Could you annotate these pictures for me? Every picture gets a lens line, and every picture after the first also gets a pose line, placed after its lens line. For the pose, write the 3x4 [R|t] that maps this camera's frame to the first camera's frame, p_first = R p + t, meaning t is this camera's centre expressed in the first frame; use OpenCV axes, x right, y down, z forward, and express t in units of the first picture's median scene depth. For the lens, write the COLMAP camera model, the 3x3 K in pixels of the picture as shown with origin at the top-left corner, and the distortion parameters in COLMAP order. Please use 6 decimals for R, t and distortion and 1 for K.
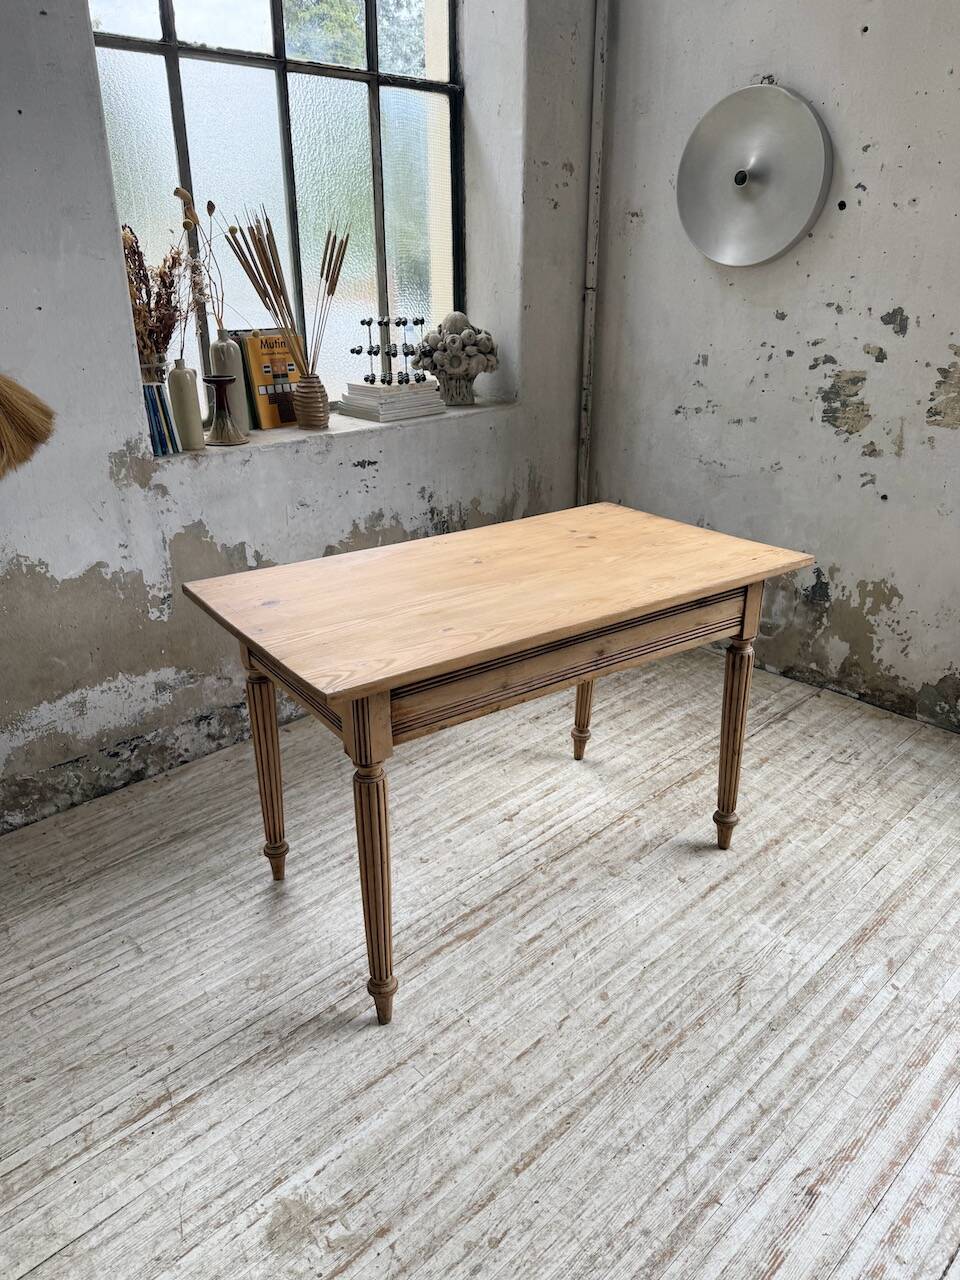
lens RADIAL K [[907.9, 0, 472.5], [0, 907.9, 630.8], [0, 0, 1]] dist [0.015790, -0.030566]
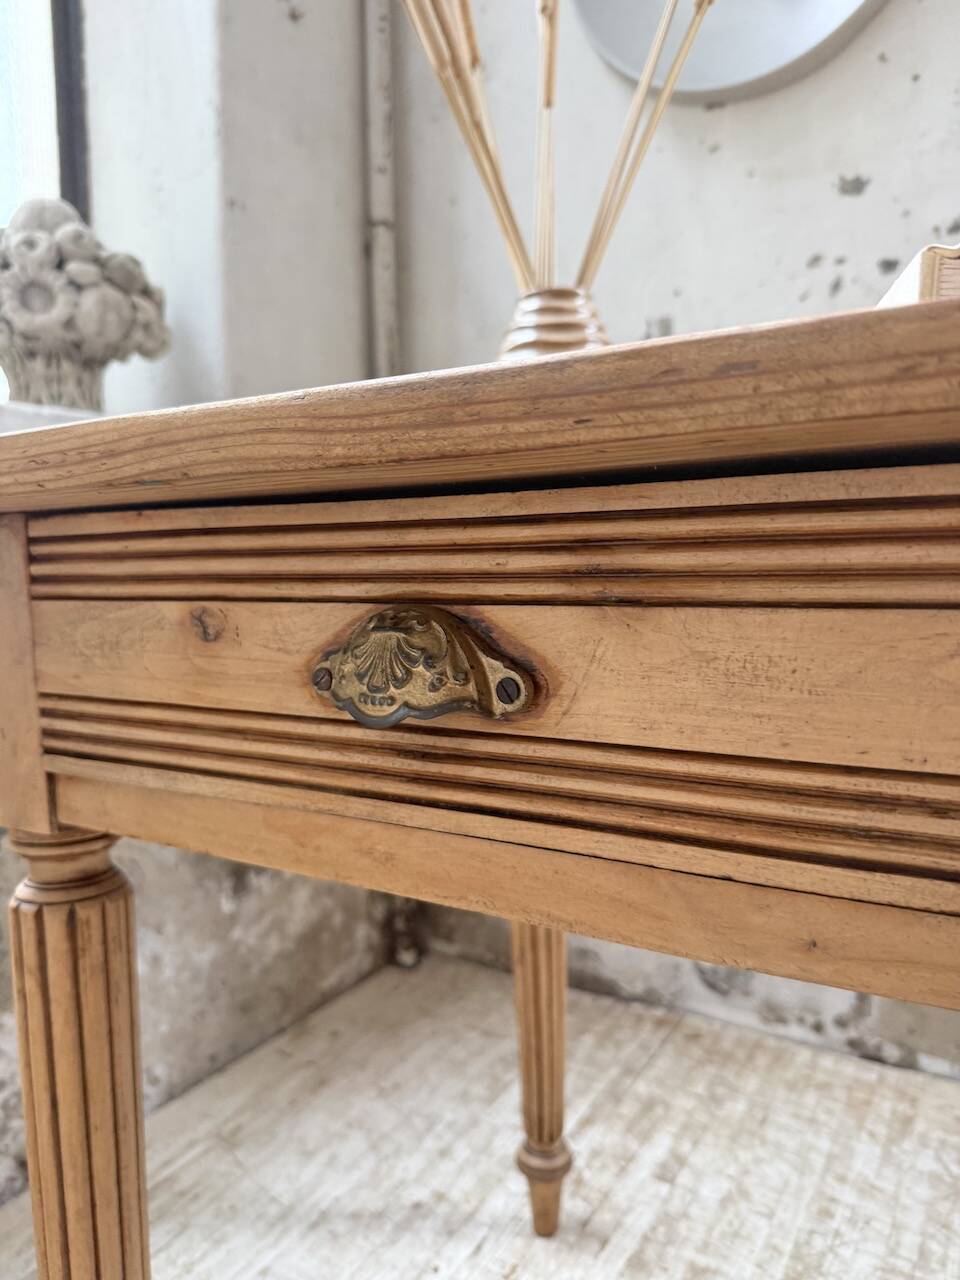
lens RADIAL K [[936.7, 0, 482.0], [0, 936.7, 642.6], [0, 0, 1]] dist [0.008064, -0.047308]
pose [[0.960312, -0.030842, 0.277219, 0.065393], [0.115337, 0.948828, -0.293976, -0.052114], [-0.253967, 0.314282, 0.914728, 0.967396]]
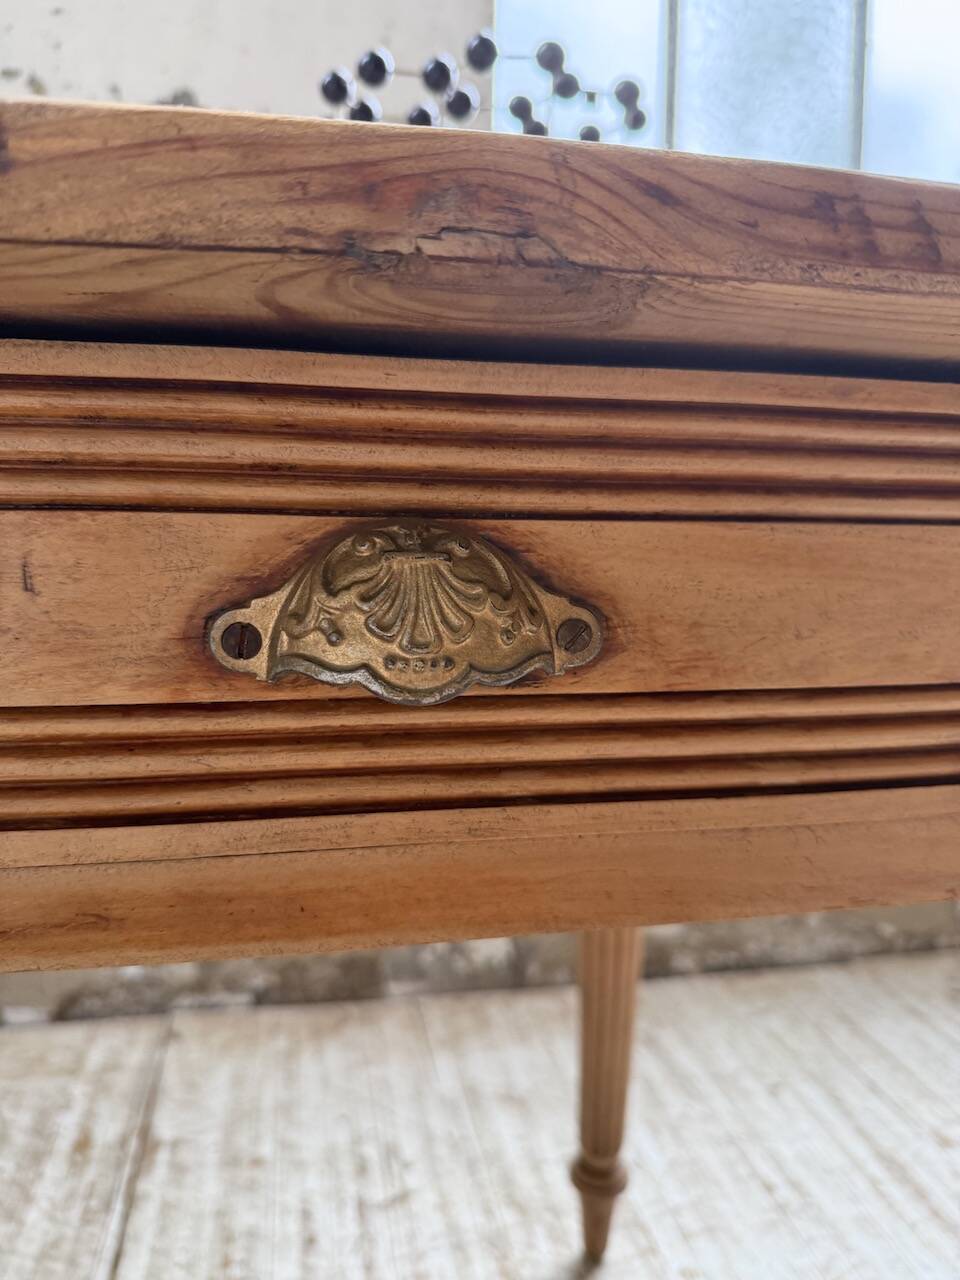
lens RADIAL K [[959.6, 0, 480.2], [0, 959.6, 639.6], [0, 0, 1]] dist [-0.035461, -0.000772]
pose [[0.534971, -0.081184, 0.840961, 0.169429], [0.300606, 0.948527, -0.099660, -0.017149], [-0.789584, 0.306113, 0.531839, 0.894738]]
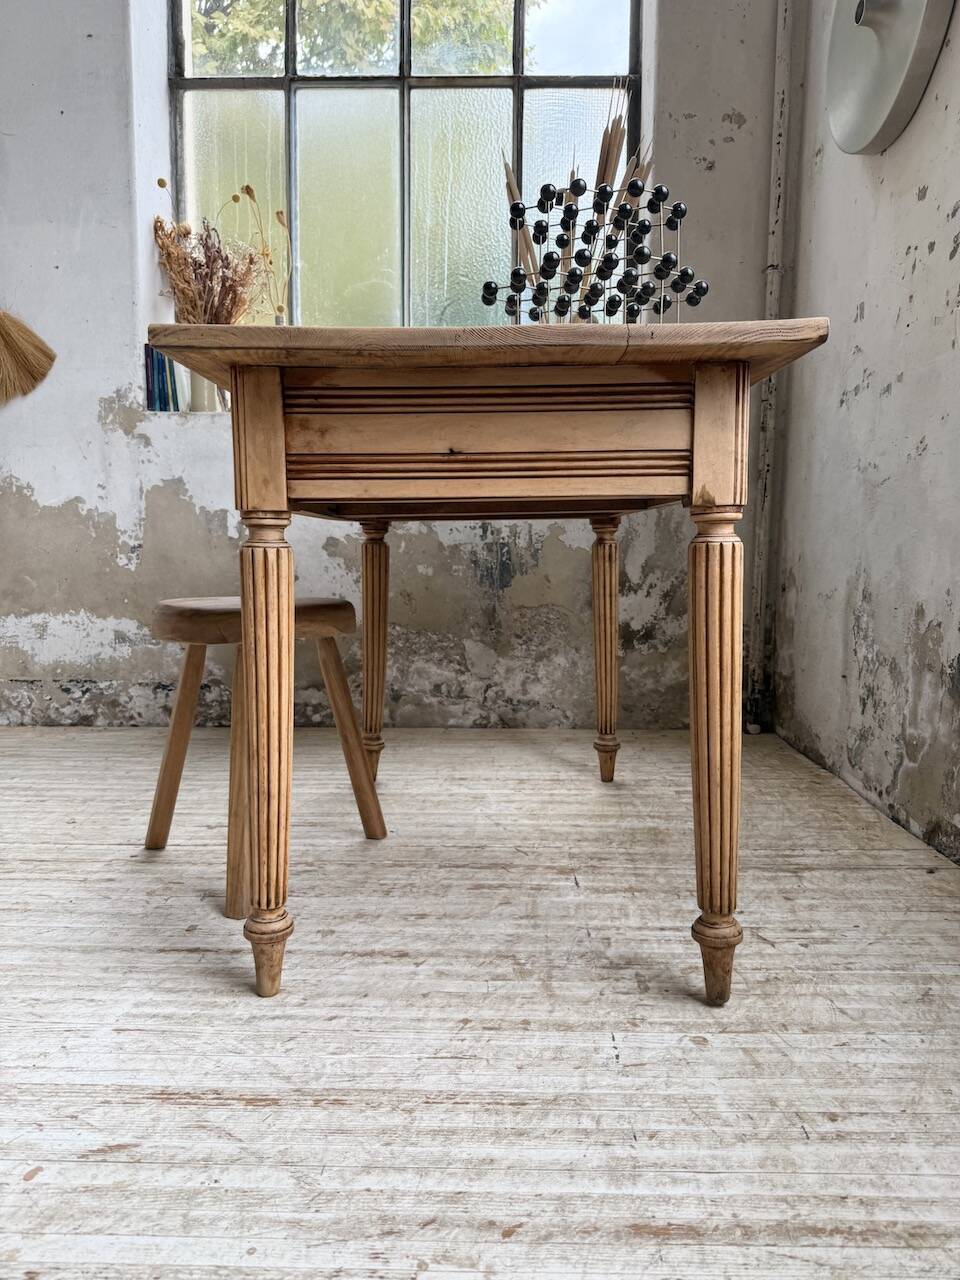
lens RADIAL K [[899.2, 0, 475.2], [0, 899.2, 641.4], [0, 0, 1]] dist [0.123043, -0.233503]
pose [[0.714708, 0.090341, -0.693564, 0.769307], [-0.276286, 0.947443, -0.161299, 0.145745], [0.642541, 0.306903, 0.702105, 0.658725]]
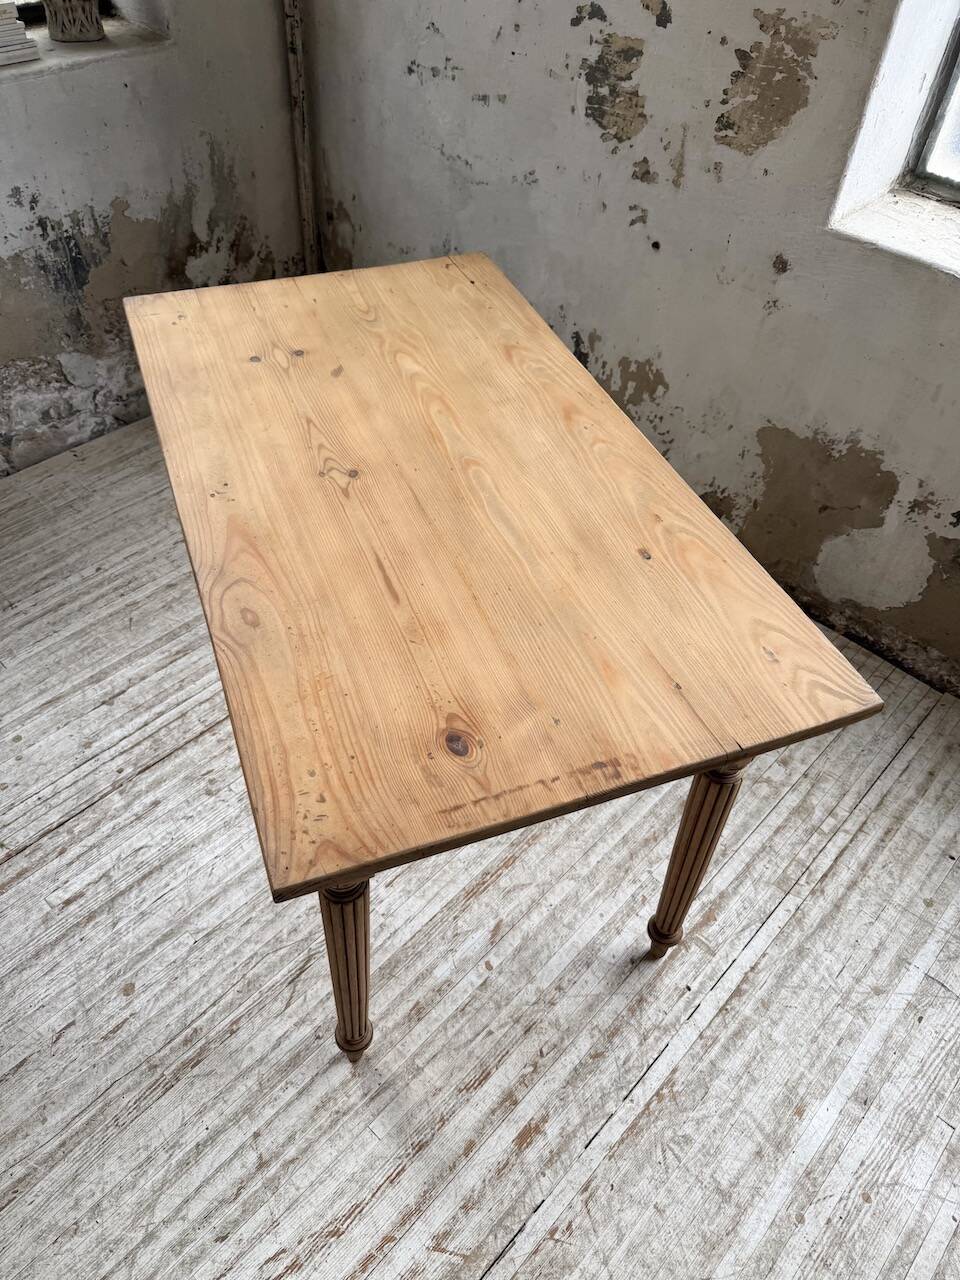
lens RADIAL K [[918.0, 0, 472.5], [0, 918.0, 643.1], [0, 0, 1]] dist [-0.004557, -0.007118]
pose [[0.996787, -0.000061, 0.080099, 0.332028], [-0.032156, 0.915571, 0.400869, -0.190708], [-0.073361, -0.402157, 0.912627, 0.303924]]
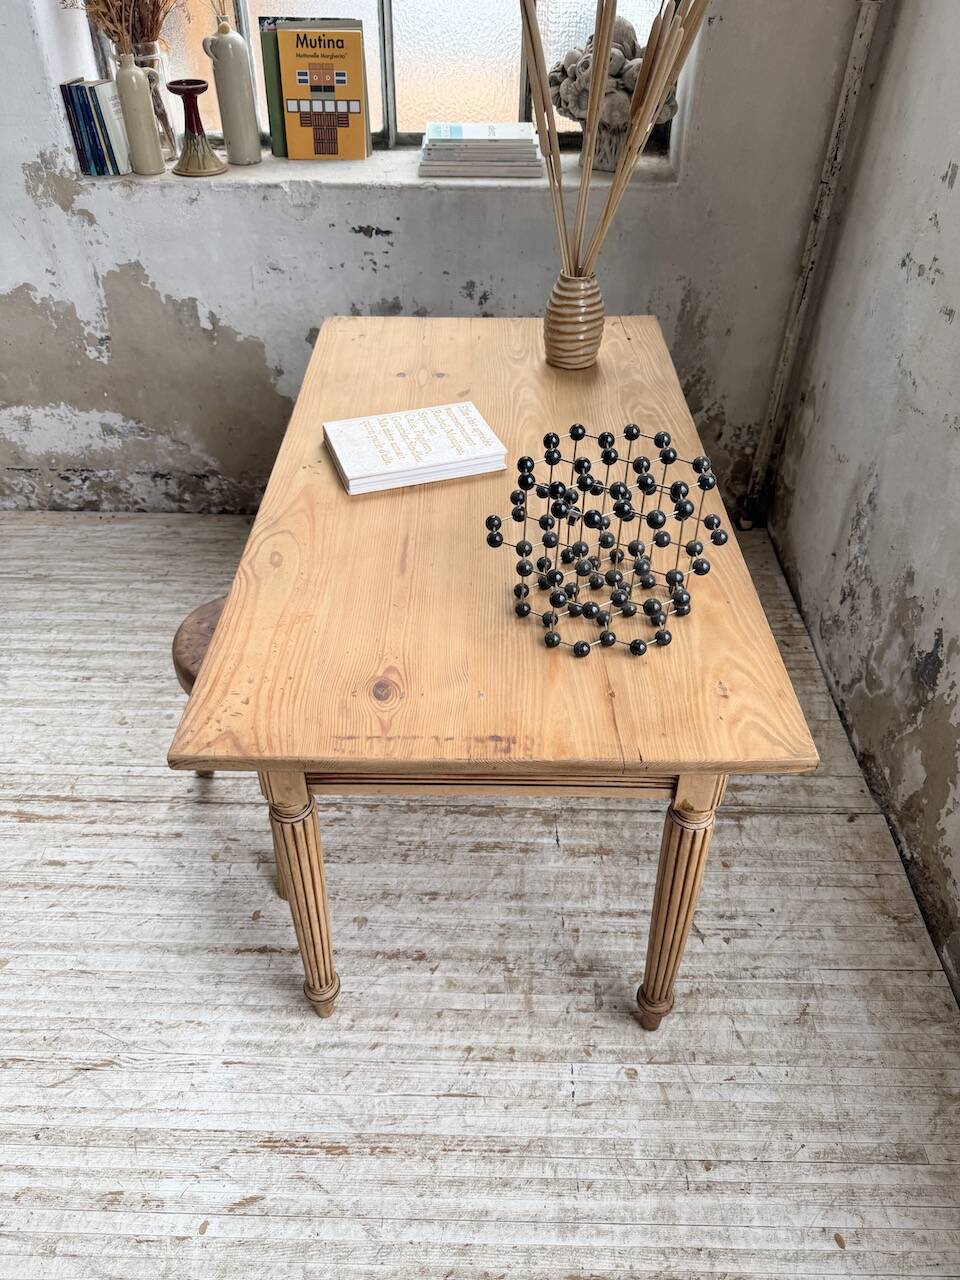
lens RADIAL K [[912.3, 0, 472.5], [0, 912.3, 641.4], [0, 0, 1]] dist [-0.005033, -0.009024]
pose [[0.714373, 0.465441, -0.522528, 0.663282], [-0.278678, 0.874179, 0.397681, -0.284845], [0.641880, -0.138475, 0.754198, 0.585040]]
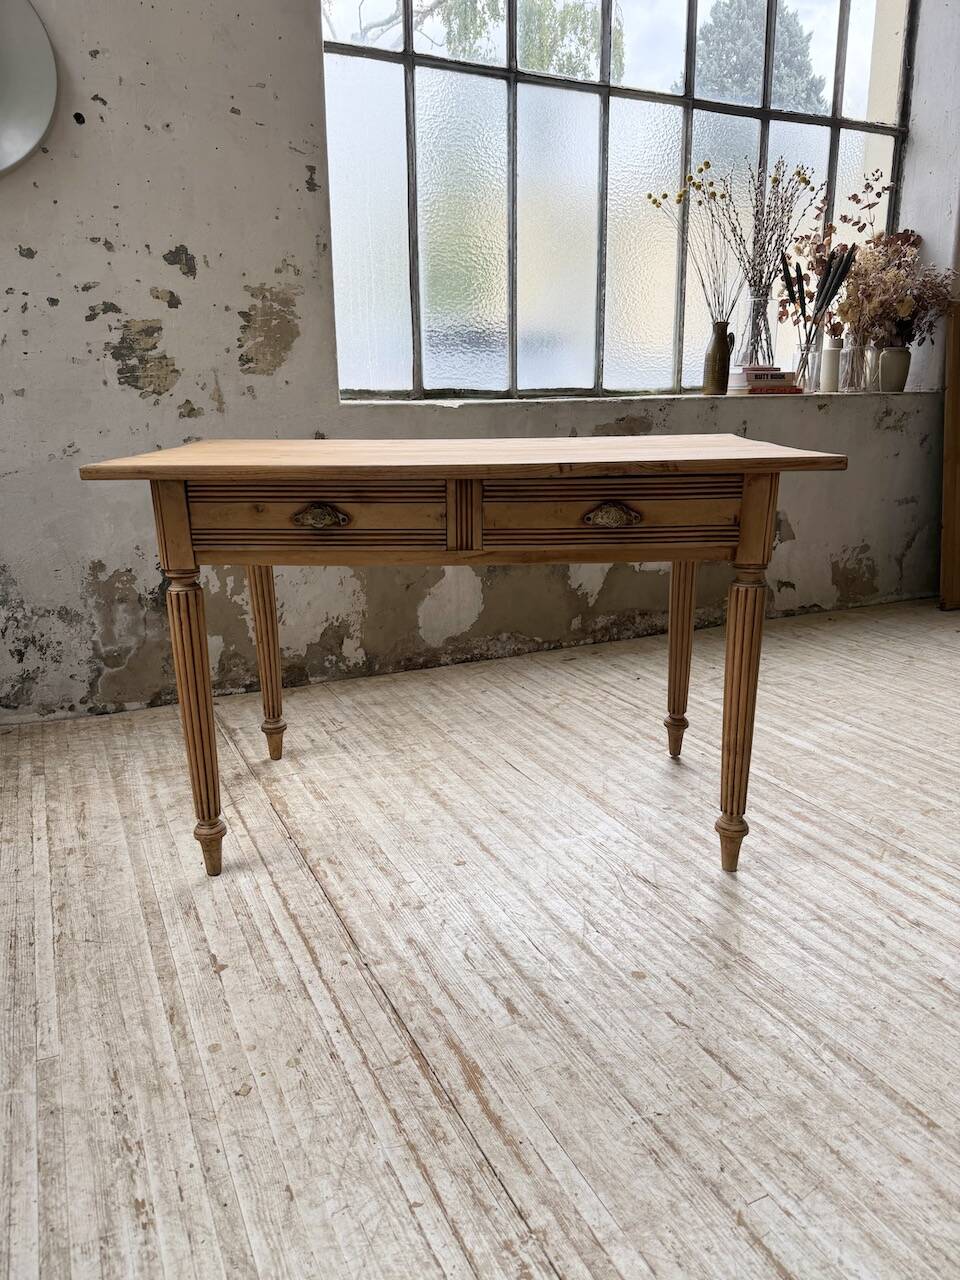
lens RADIAL K [[906.5, 0, 476.2], [0, 906.5, 640.0], [0, 0, 1]] dist [0.028552, -0.058502]
pose [[0.305486, -0.240594, 0.921300, -0.450555], [0.366661, 0.922664, 0.119372, 0.005749], [-0.878771, 0.301339, 0.370077, 0.650791]]
